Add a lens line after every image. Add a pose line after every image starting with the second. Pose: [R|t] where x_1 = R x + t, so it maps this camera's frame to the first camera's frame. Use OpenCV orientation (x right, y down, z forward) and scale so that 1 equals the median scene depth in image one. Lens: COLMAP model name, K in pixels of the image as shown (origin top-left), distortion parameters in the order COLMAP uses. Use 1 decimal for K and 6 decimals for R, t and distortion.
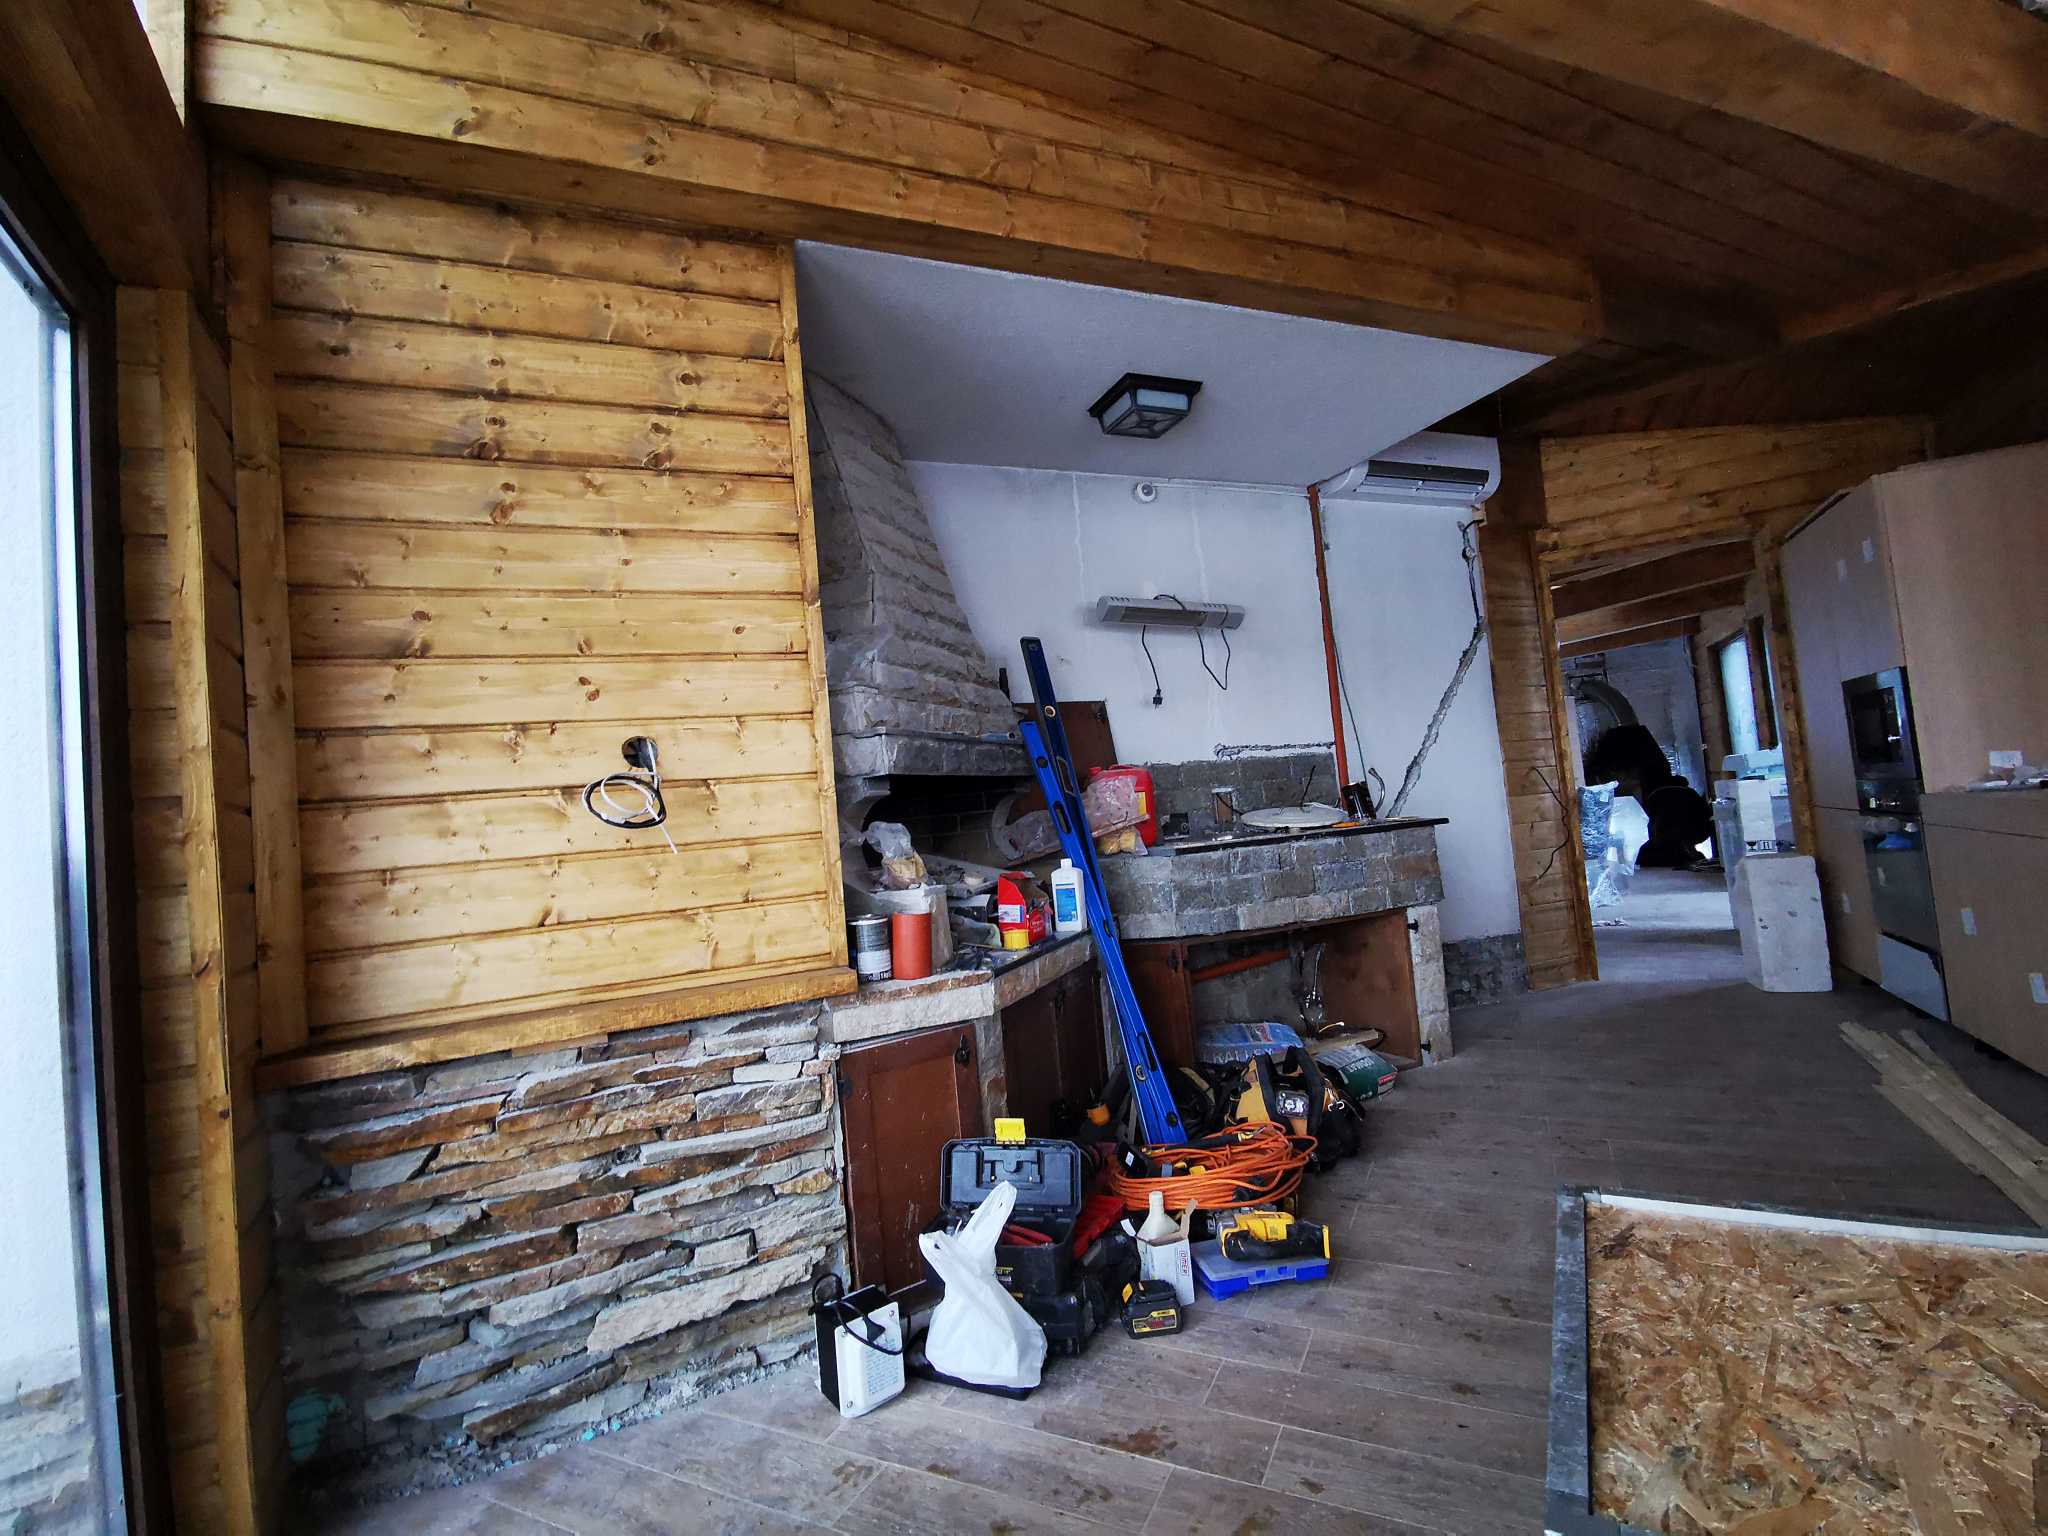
lens RADIAL K [[949.8, 0, 1022.5], [0, 949.8, 757.5], [0, 0, 1]] dist [-0.004852, 0.018593]
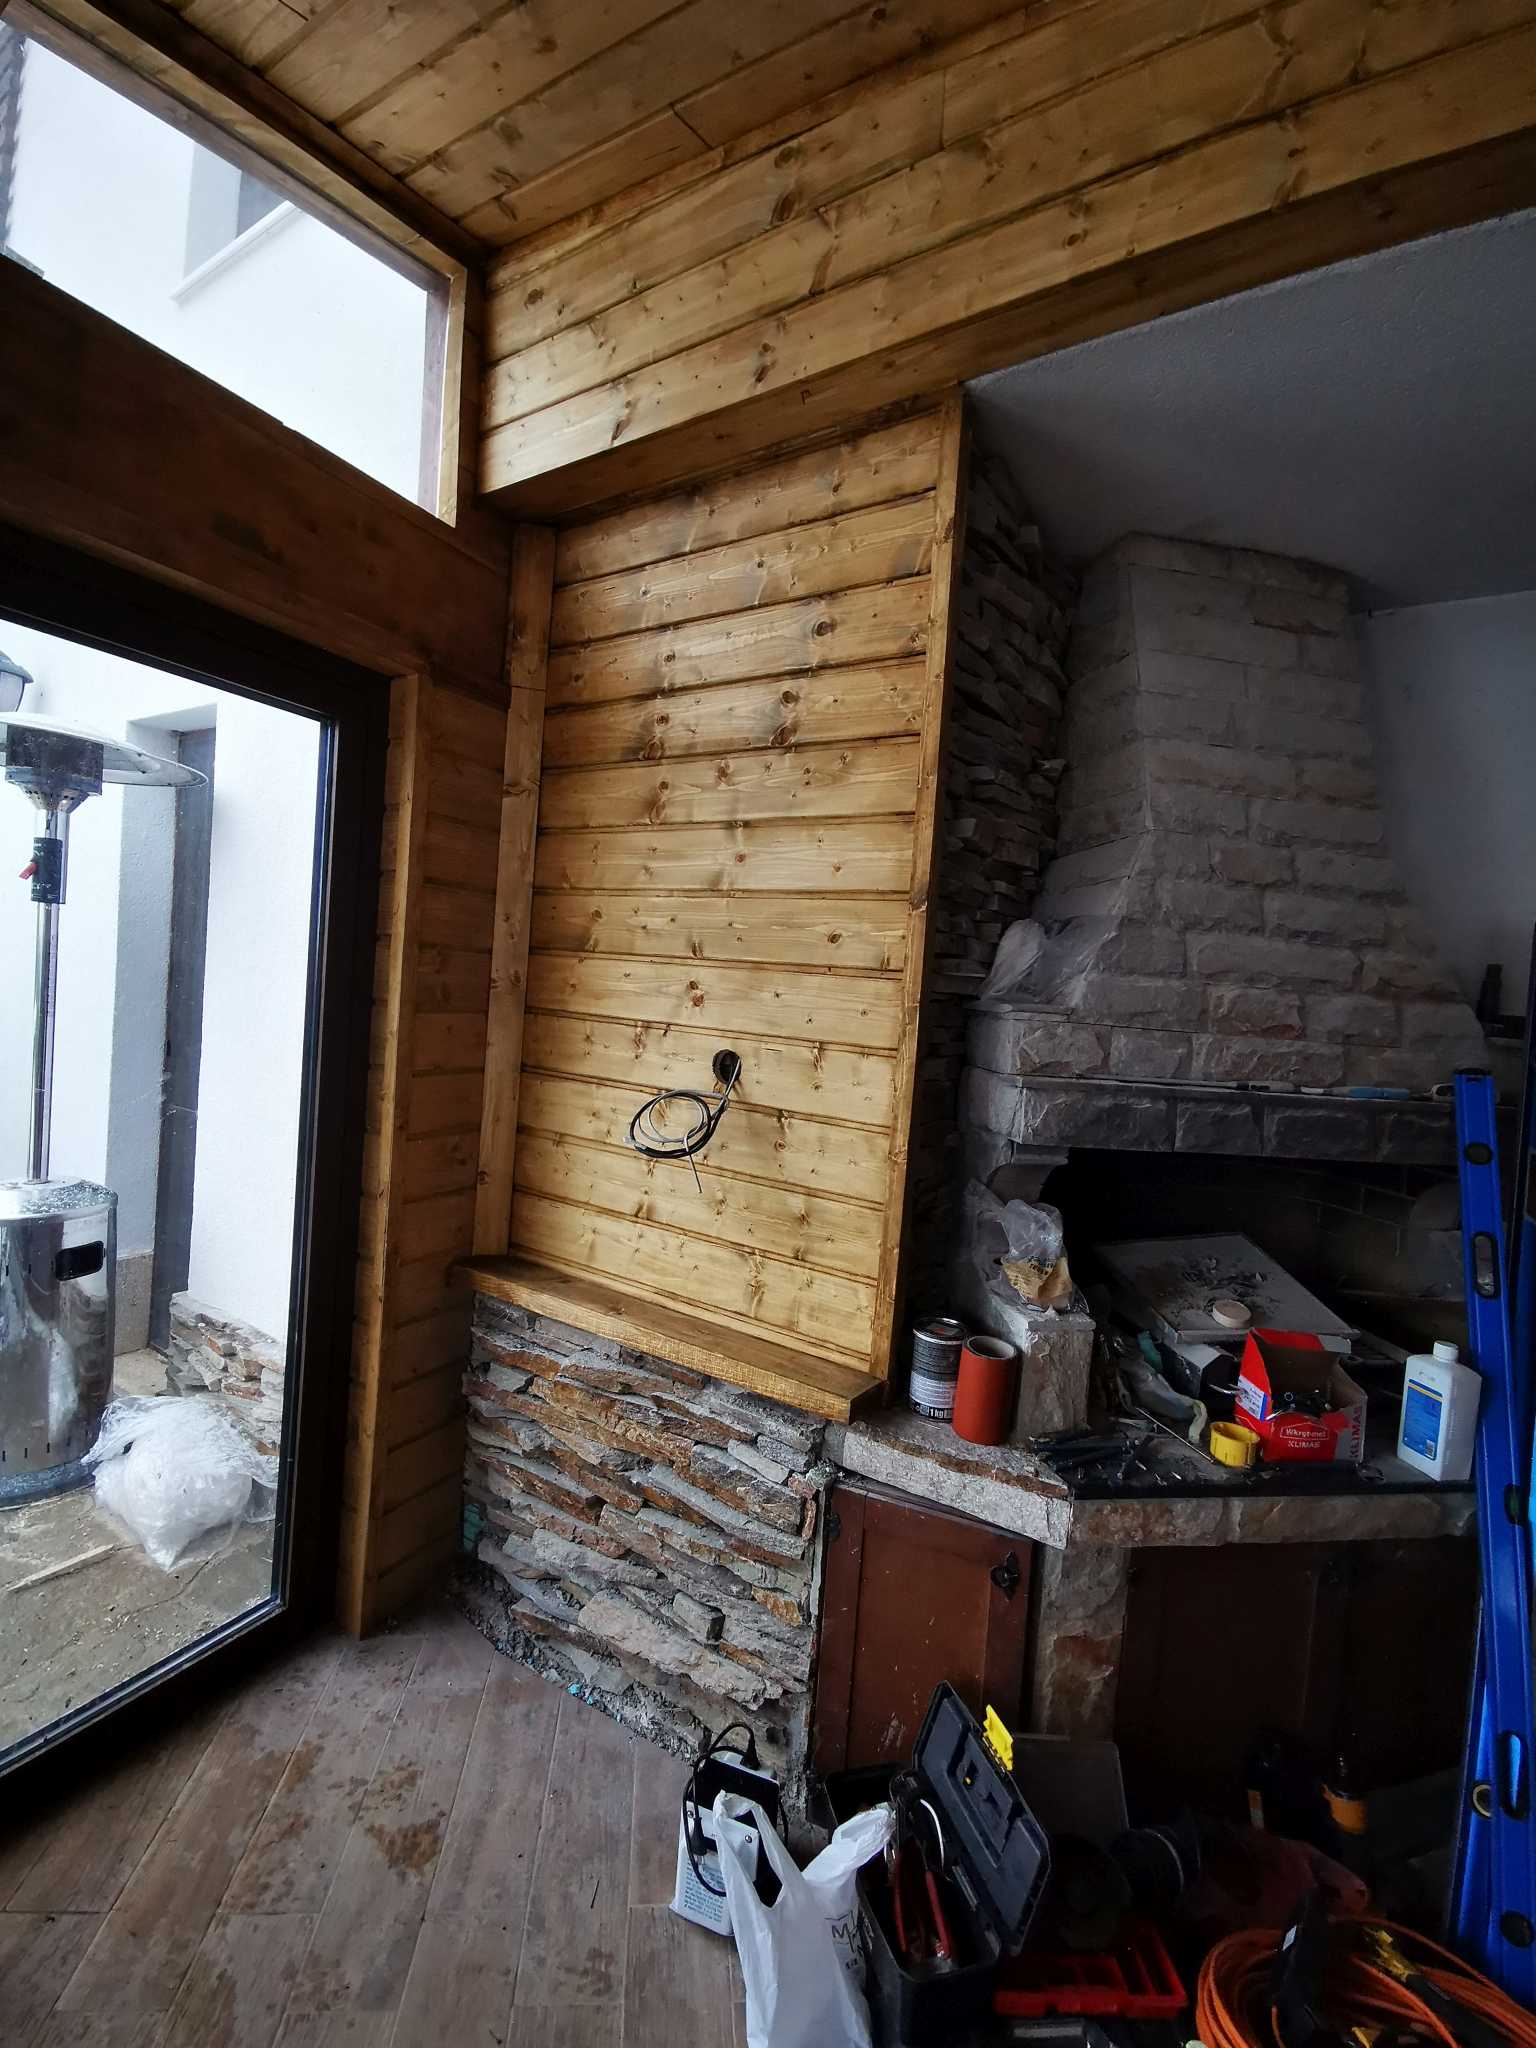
lens RADIAL K [[949.8, 0, 768.0], [0, 949.8, 1024.0], [0, 0, 1]] dist [-0.004852, 0.018593]
pose [[0.527635, 0.164021, -0.833486, 0.386430], [-0.071862, 0.986283, 0.148598, -0.188264], [0.846426, -0.018510, 0.532184, 0.540583]]
